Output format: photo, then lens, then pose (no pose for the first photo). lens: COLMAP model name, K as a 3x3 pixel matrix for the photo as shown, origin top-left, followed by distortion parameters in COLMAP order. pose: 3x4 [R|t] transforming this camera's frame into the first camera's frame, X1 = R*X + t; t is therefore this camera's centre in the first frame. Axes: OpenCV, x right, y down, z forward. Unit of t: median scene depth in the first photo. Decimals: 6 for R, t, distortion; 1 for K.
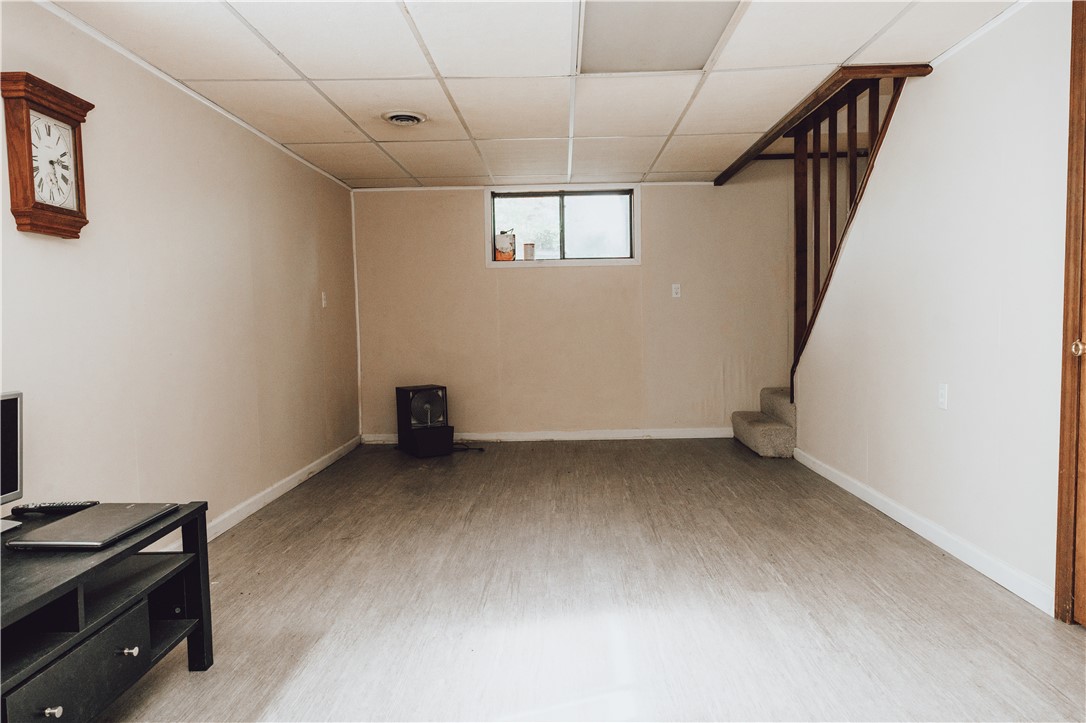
lens RADIAL K [[723.3, 0, 543.0], [0, 723.3, 361.5], [0, 0, 1]] dist [-0.008229, -0.002272]
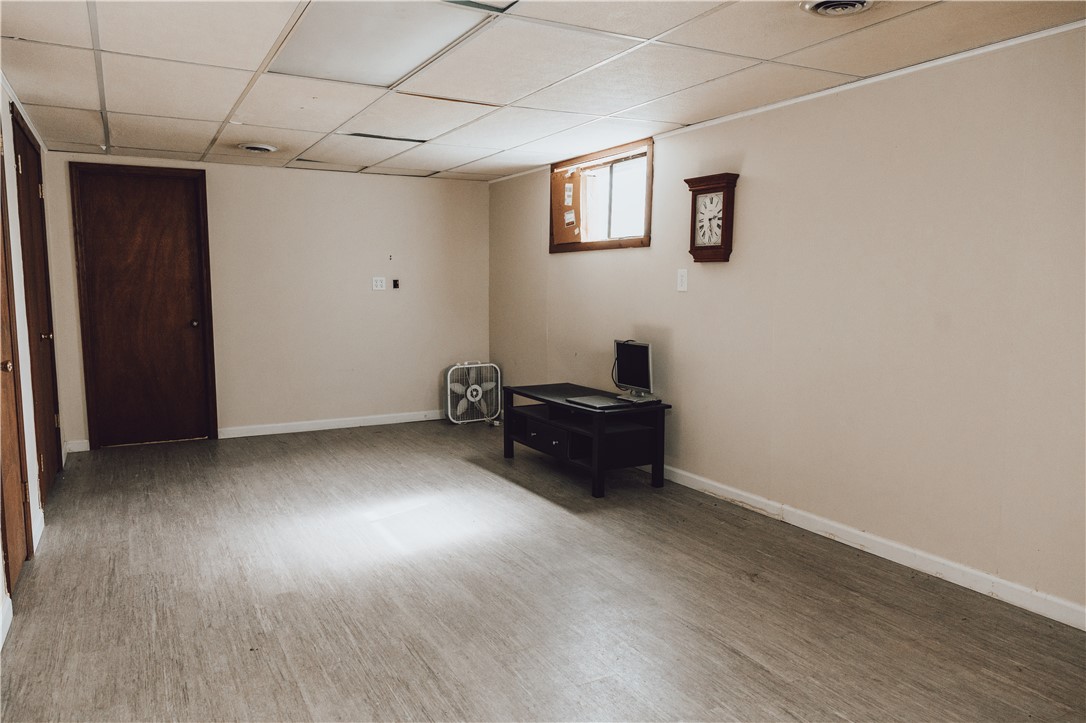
lens RADIAL K [[723.3, 0, 543.0], [0, 723.3, 361.5], [0, 0, 1]] dist [-0.008229, -0.002272]
pose [[-0.854018, 0.071183, -0.515351, 0.468340], [-0.018927, 0.985688, 0.167515, -0.188535], [0.519899, 0.152815, -0.840448, 1.912976]]
